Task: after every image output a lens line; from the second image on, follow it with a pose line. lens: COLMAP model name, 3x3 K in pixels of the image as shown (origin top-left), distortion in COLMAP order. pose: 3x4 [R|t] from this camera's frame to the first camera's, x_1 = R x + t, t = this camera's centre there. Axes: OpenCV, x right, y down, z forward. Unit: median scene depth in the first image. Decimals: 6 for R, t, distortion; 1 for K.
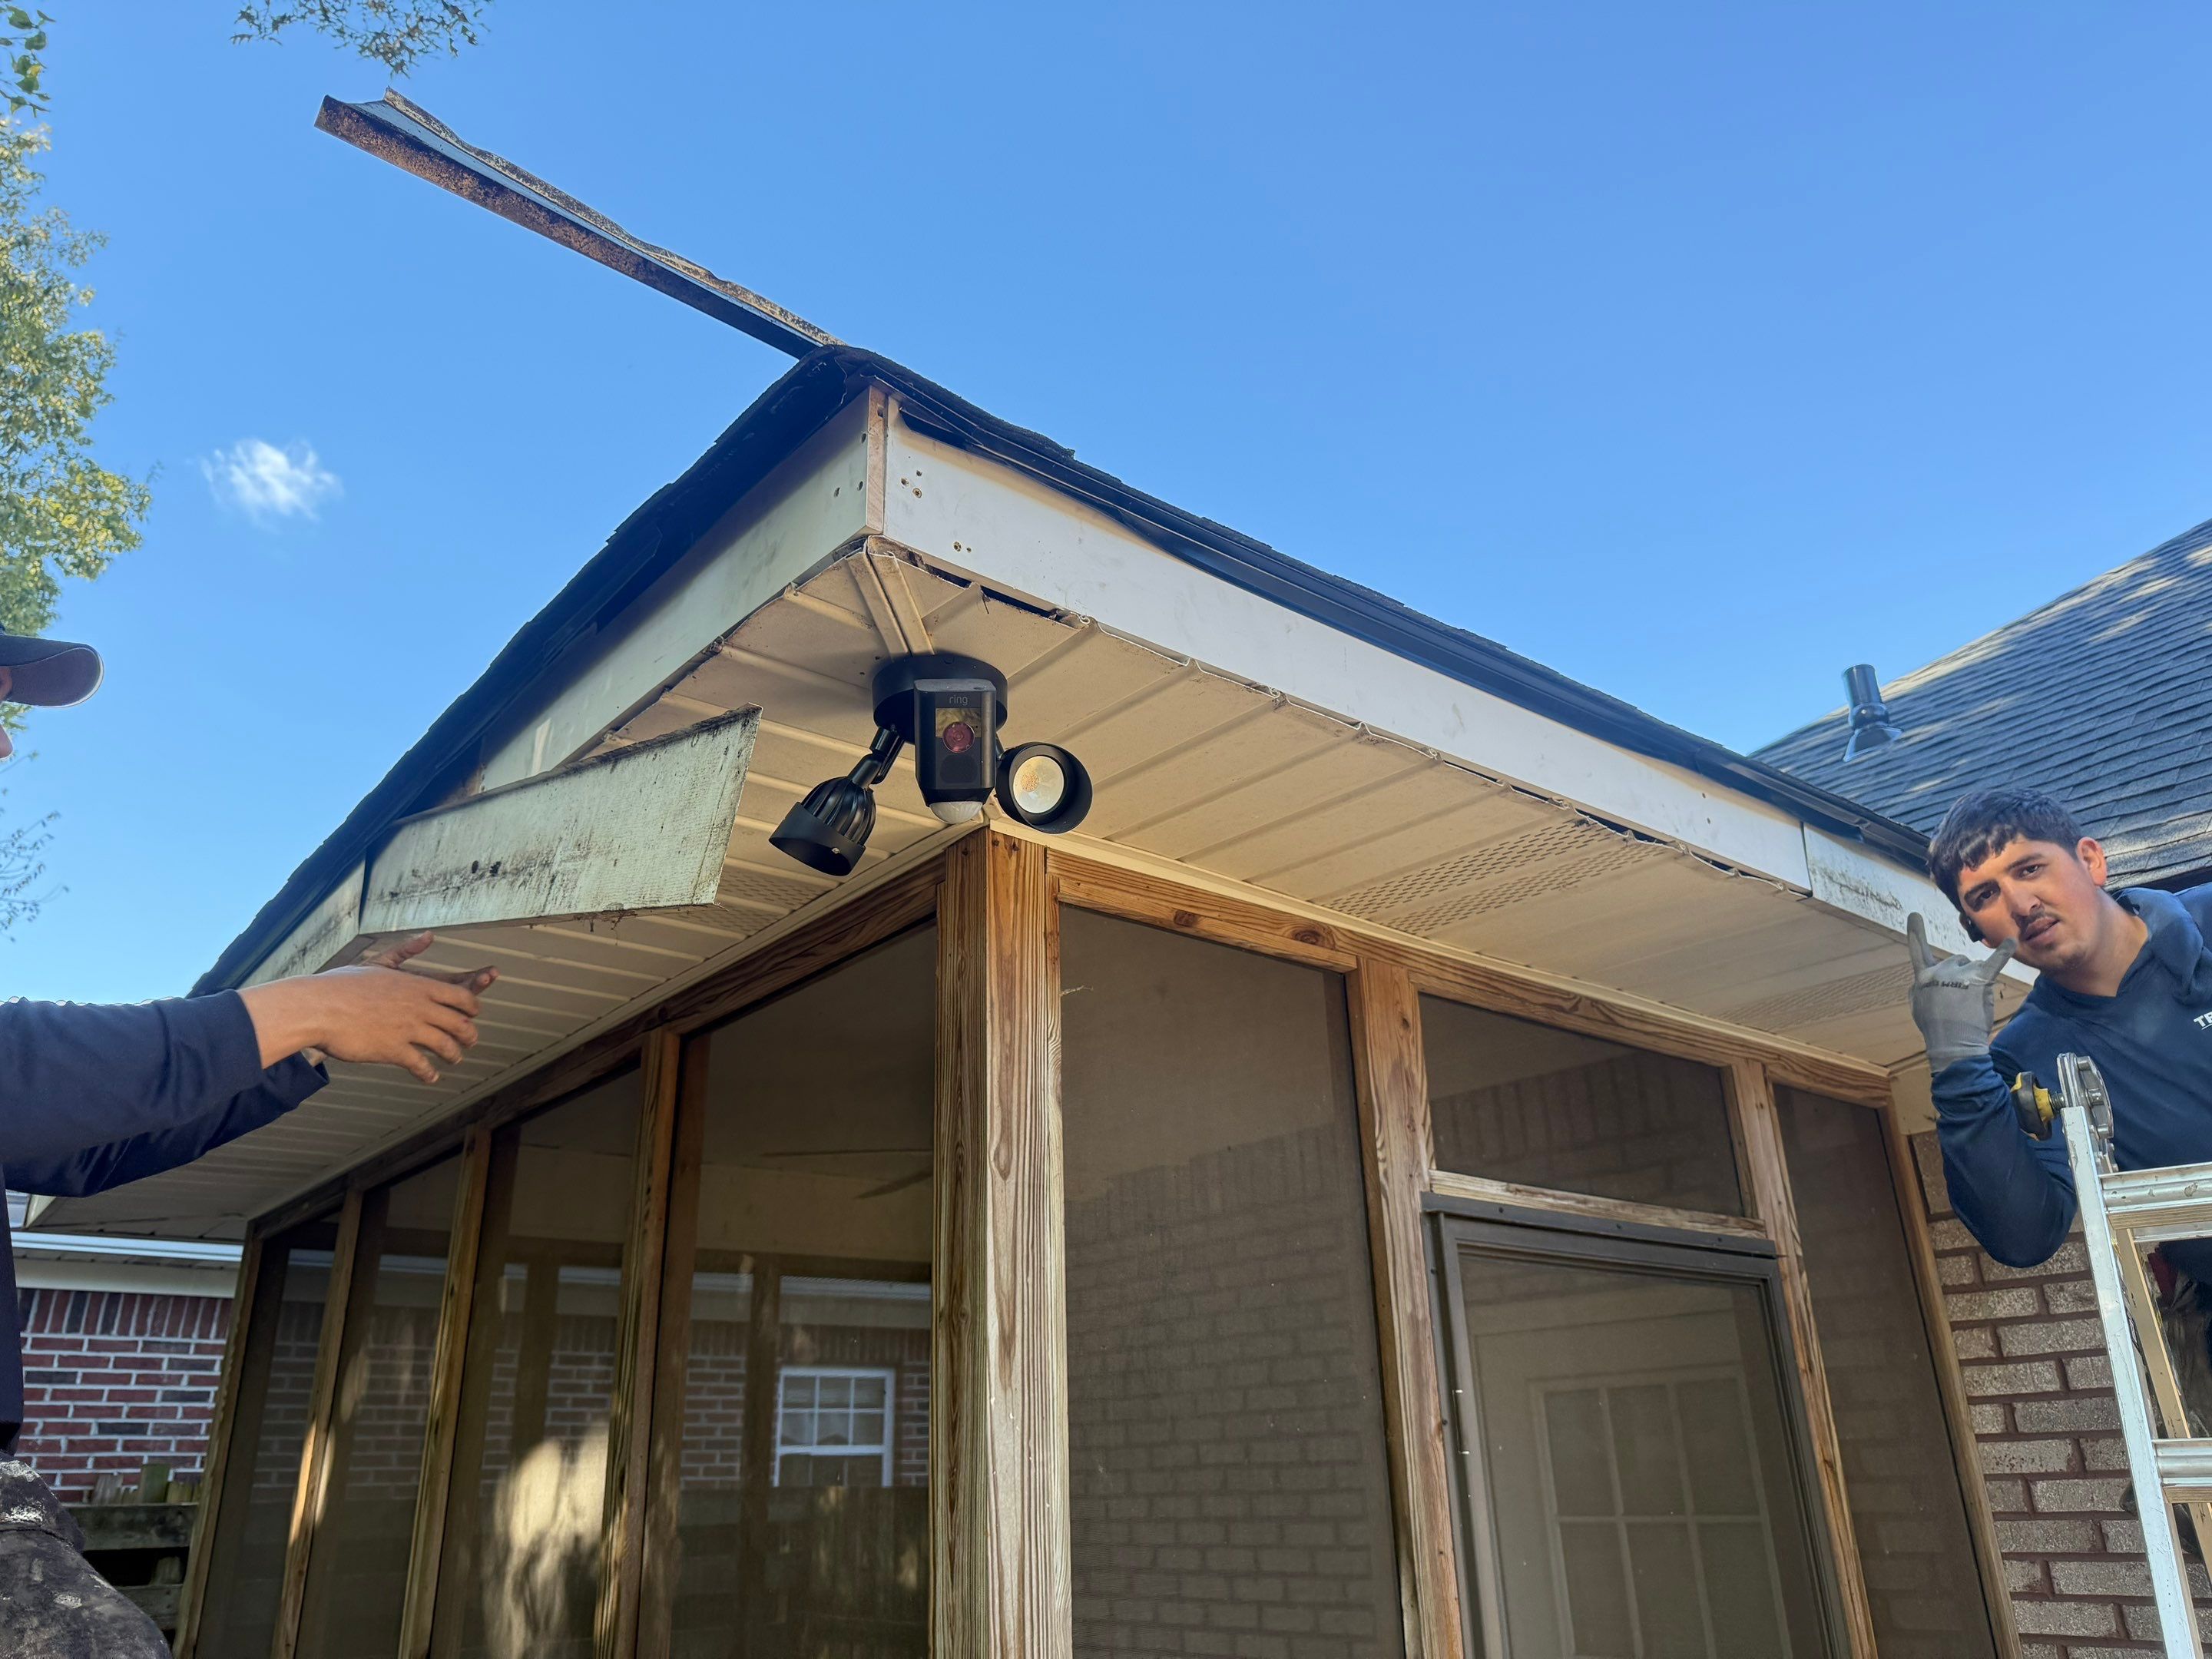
lens RADIAL K [[1576.9, 0, 1102.2], [0, 1576.9, 825.2], [0, 0, 1]] dist [0.004578, -0.006734]
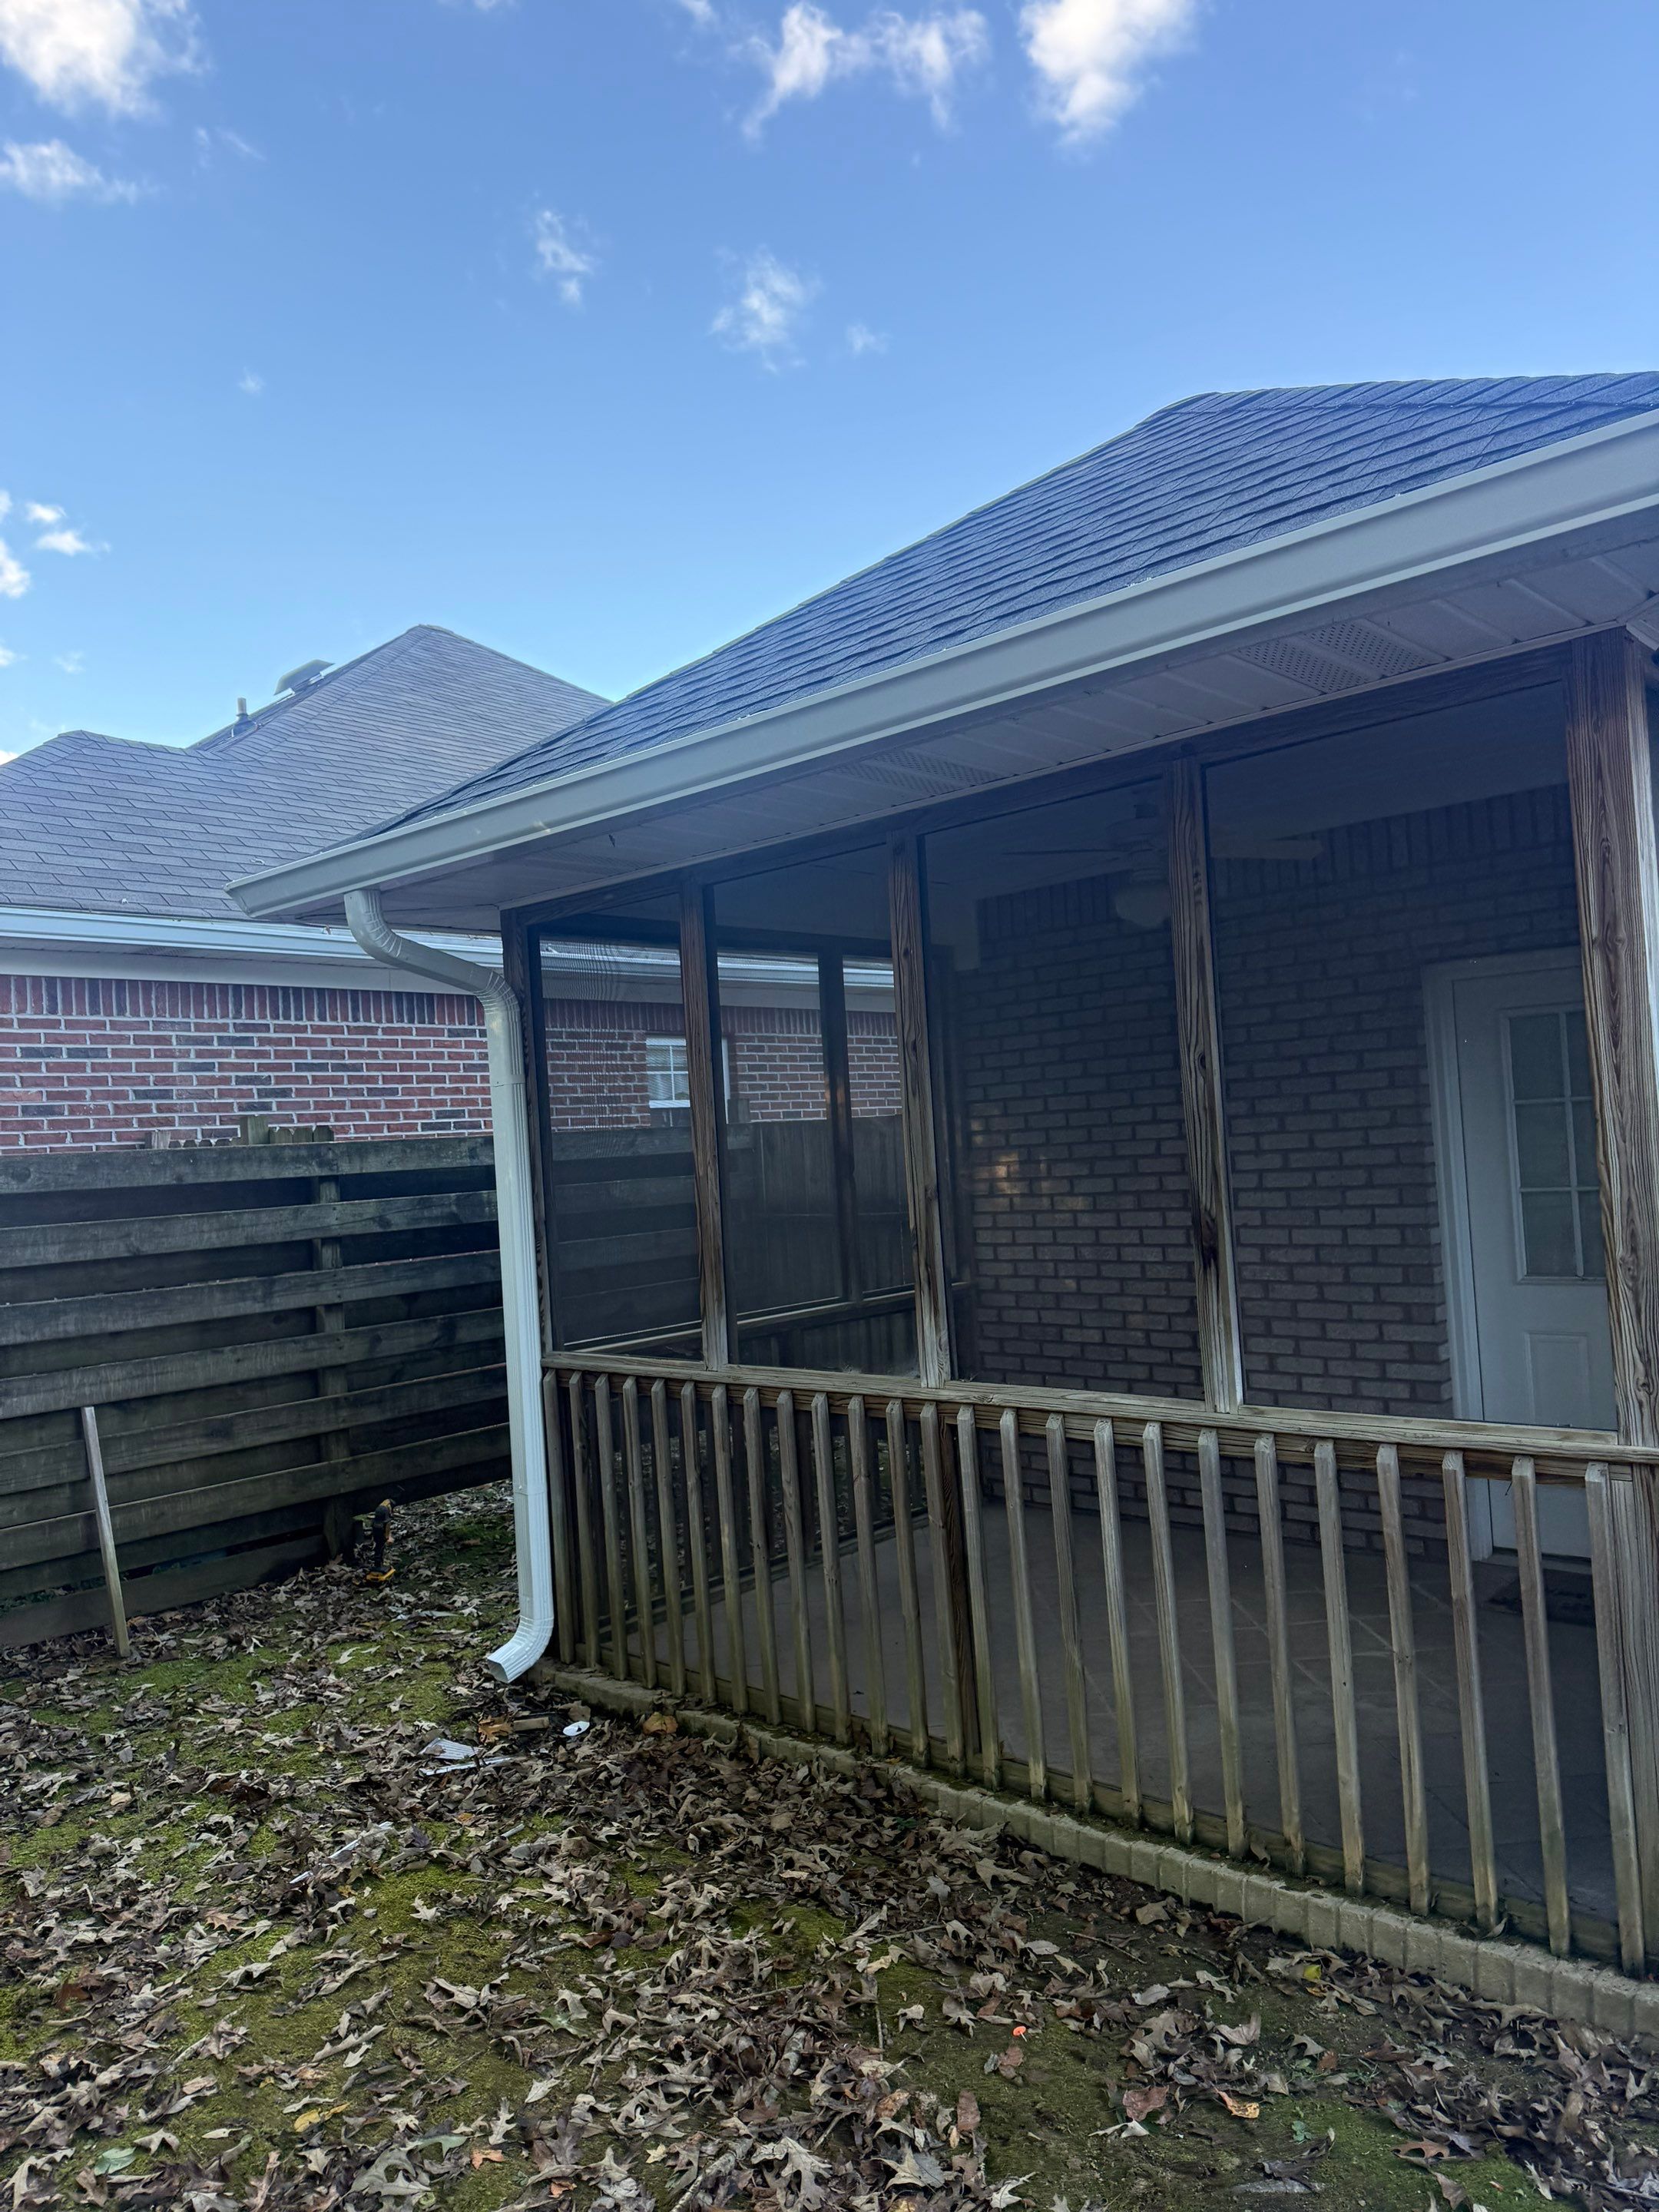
lens RADIAL K [[1576.9, 0, 830.9], [0, 1576.9, 1109.6], [0, 0, 1]] dist [0.004578, -0.006734]
pose [[0.986859, -0.029190, 0.158928, -0.402234], [-0.029448, 0.934588, 0.354512, -0.031225], [-0.158881, -0.354533, 0.921446, -0.162528]]
